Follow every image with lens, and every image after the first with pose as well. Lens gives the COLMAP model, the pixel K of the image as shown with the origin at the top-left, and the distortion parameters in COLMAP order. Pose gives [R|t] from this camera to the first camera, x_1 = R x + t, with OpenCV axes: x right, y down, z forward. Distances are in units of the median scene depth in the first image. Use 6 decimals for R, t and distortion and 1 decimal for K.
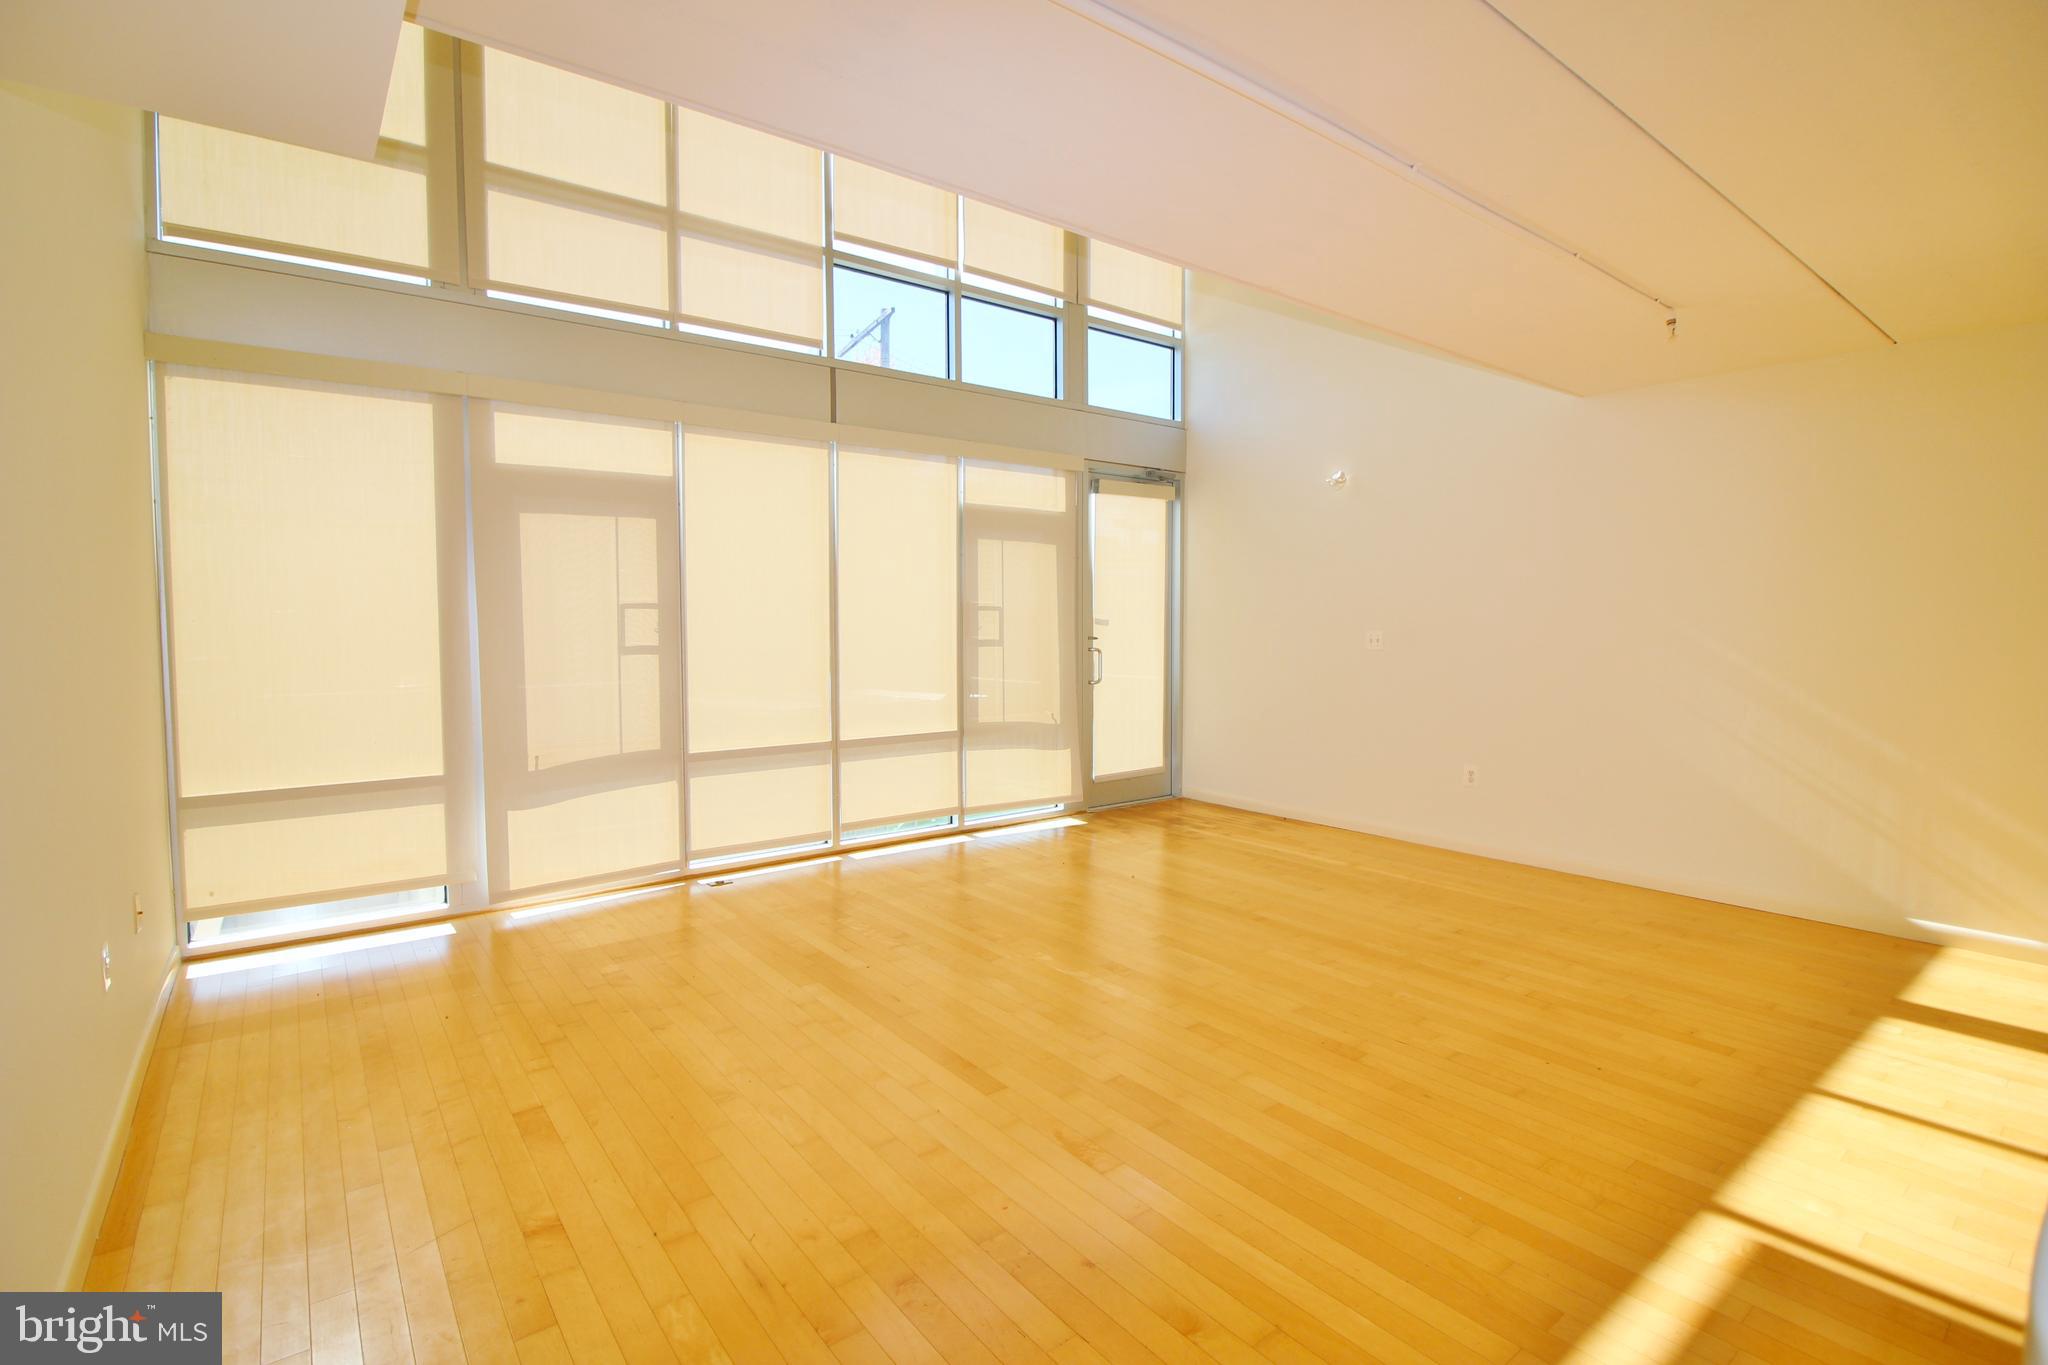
lens RADIAL K [[948.7, 0, 1002.1], [0, 948.7, 667.8], [0, 0, 1]] dist [0.002071, -0.010174]
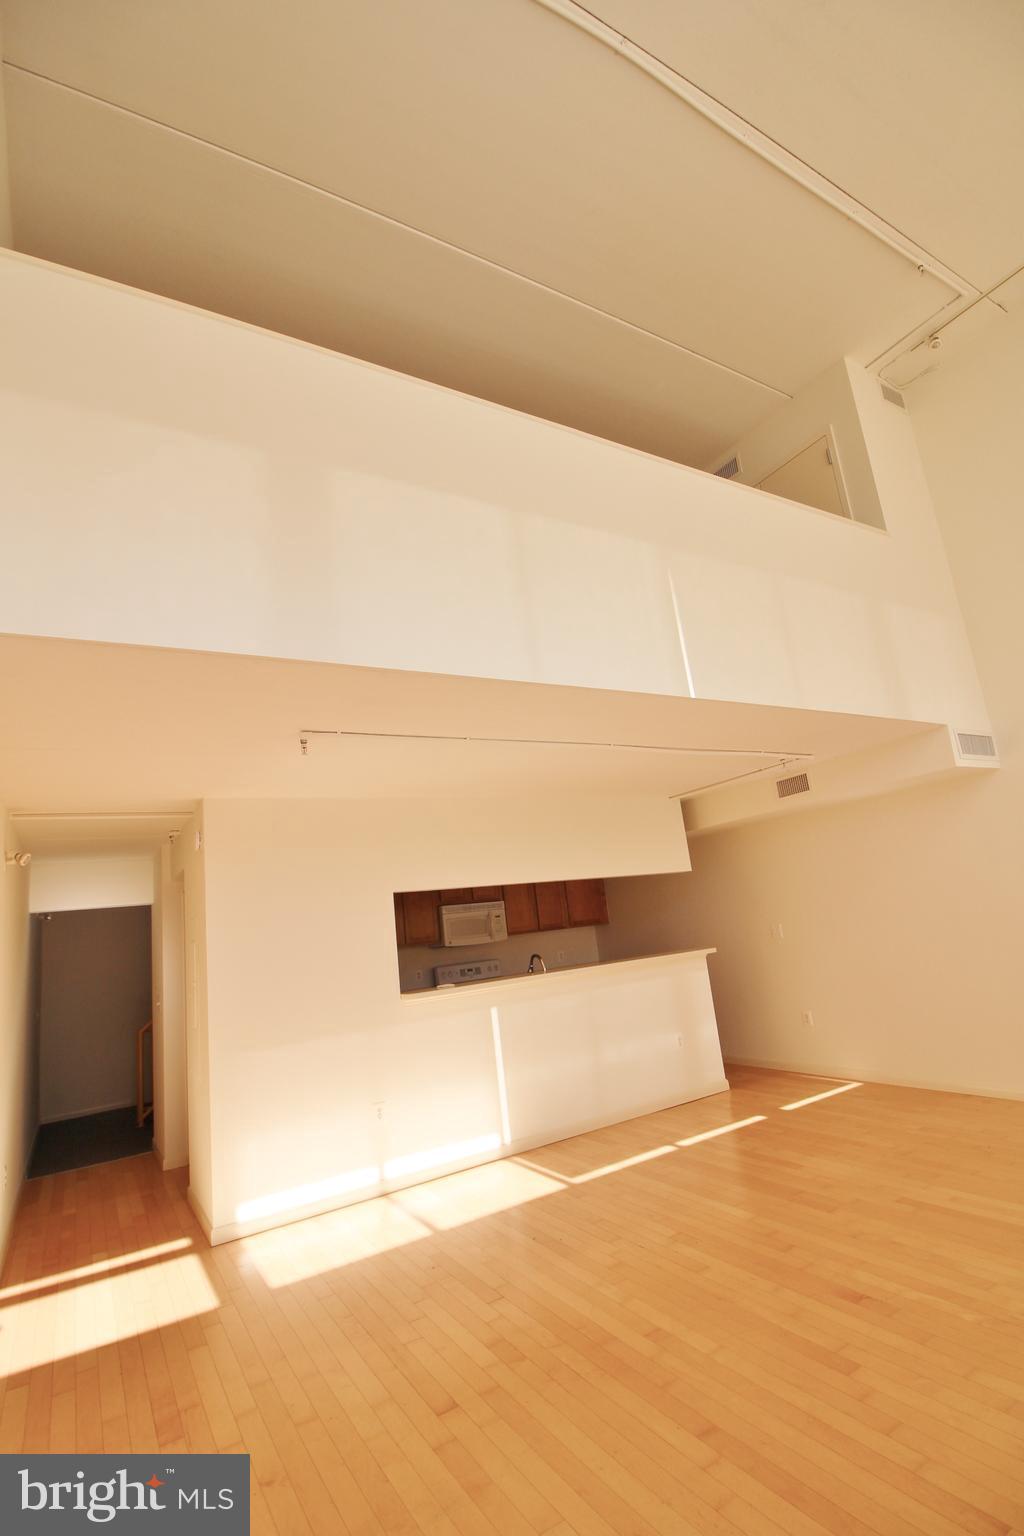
lens RADIAL K [[744.6, 0, 512.0], [0, 744.6, 768.0], [0, 0, 1]] dist [0.002386, -0.016730]
pose [[-0.987933, 0.138783, 0.068762, 0.501489], [0.125774, 0.977946, -0.166740, -0.181855], [-0.090386, -0.156079, -0.983600, 2.579709]]
